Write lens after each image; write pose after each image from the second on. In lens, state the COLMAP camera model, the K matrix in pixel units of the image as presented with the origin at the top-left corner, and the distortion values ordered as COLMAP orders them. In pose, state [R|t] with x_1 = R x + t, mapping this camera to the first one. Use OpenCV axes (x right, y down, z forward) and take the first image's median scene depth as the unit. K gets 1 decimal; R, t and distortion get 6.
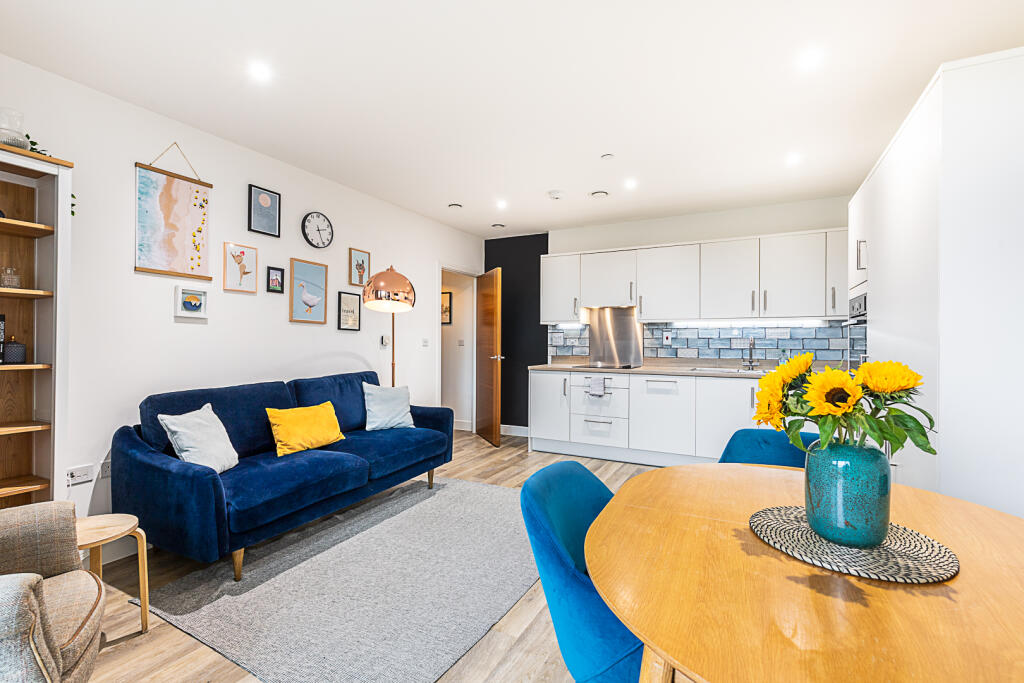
lens RADIAL K [[462.7, 0, 512.9], [0, 462.7, 337.7], [0, 0, 1]] dist [0.010950, -0.001293]
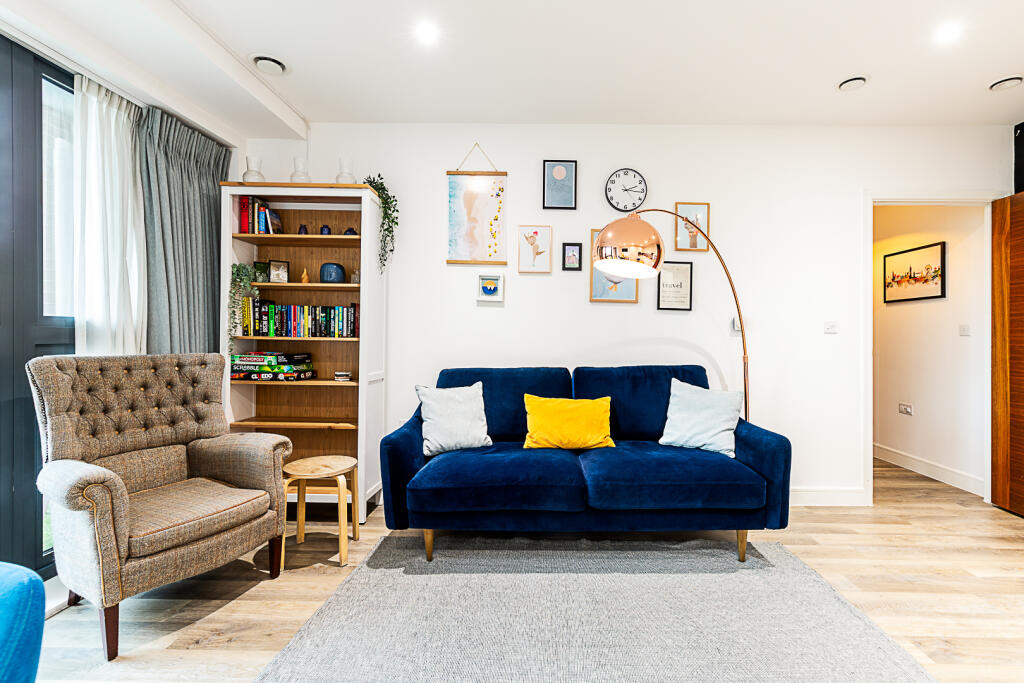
lens RADIAL K [[462.7, 0, 512.9], [0, 462.7, 337.7], [0, 0, 1]] dist [0.010950, -0.001293]
pose [[0.456025, 0.010641, -0.889903, 0.256889], [-0.001392, 0.999936, 0.011243, 0.025531], [0.889966, -0.003888, 0.456010, 0.499809]]
